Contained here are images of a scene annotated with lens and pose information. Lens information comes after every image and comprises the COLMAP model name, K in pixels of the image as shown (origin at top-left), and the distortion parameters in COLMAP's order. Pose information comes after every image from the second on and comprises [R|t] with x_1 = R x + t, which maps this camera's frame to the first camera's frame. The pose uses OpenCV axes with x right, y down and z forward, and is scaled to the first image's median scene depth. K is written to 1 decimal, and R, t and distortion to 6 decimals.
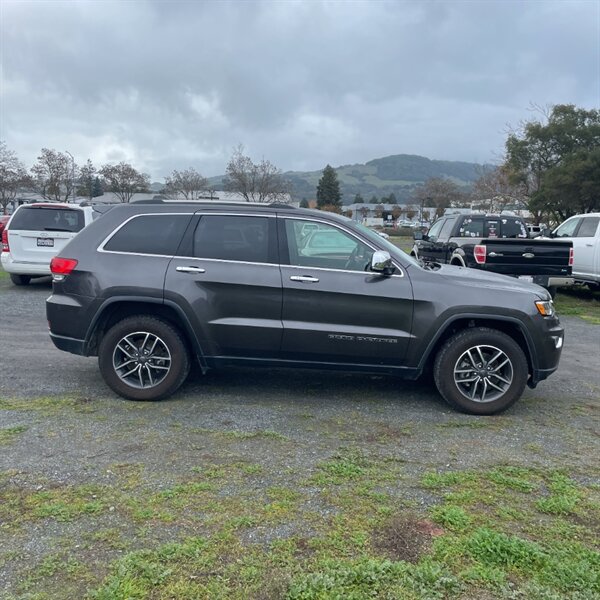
lens RADIAL K [[590.4, 0, 300.7], [0, 590.4, 296.6], [0, 0, 1]] dist [0.094229, -0.139011]
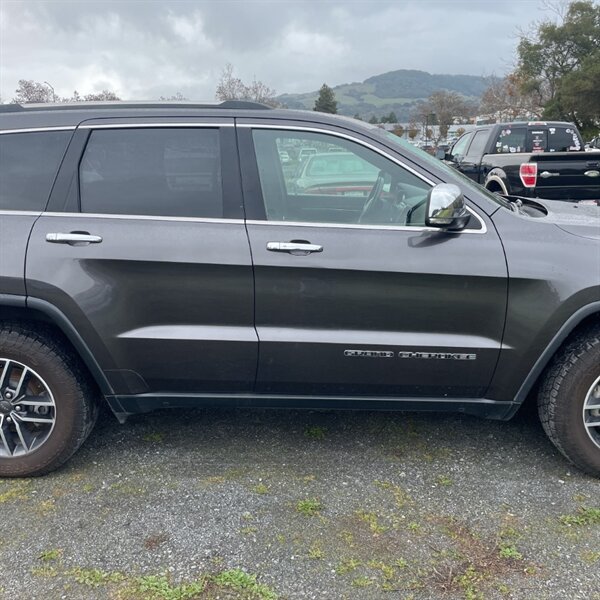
lens RADIAL K [[590.4, 0, 300.7], [0, 590.4, 296.6], [0, 0, 1]] dist [0.094229, -0.139011]
pose [[0.998943, -0.045375, -0.007333, 0.005979], [0.045927, 0.991736, 0.119791, -0.020854], [0.001837, -0.120001, 0.992772, 0.207957]]
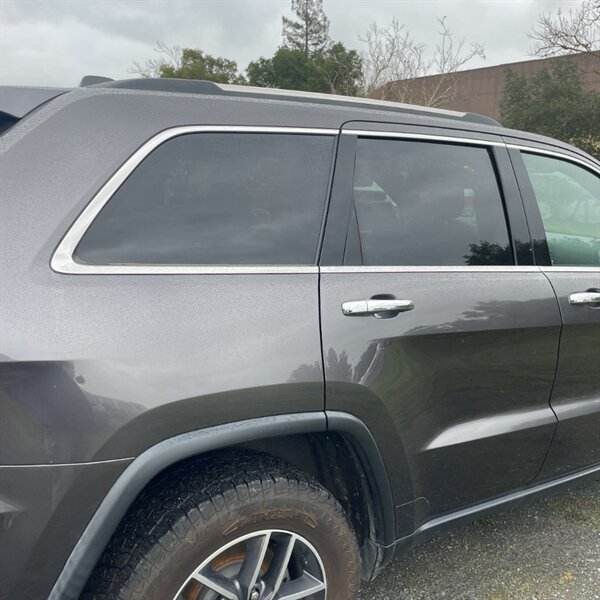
lens RADIAL K [[601.9, 0, 296.2], [0, 601.9, 299.5], [0, 0, 1]] dist [0.086025, -0.123792]
pose [[0.811971, -0.111443, 0.572960, -0.180687], [0.061763, 0.992498, 0.105518, -0.037824], [-0.580421, -0.050289, 0.812762, 0.330929]]
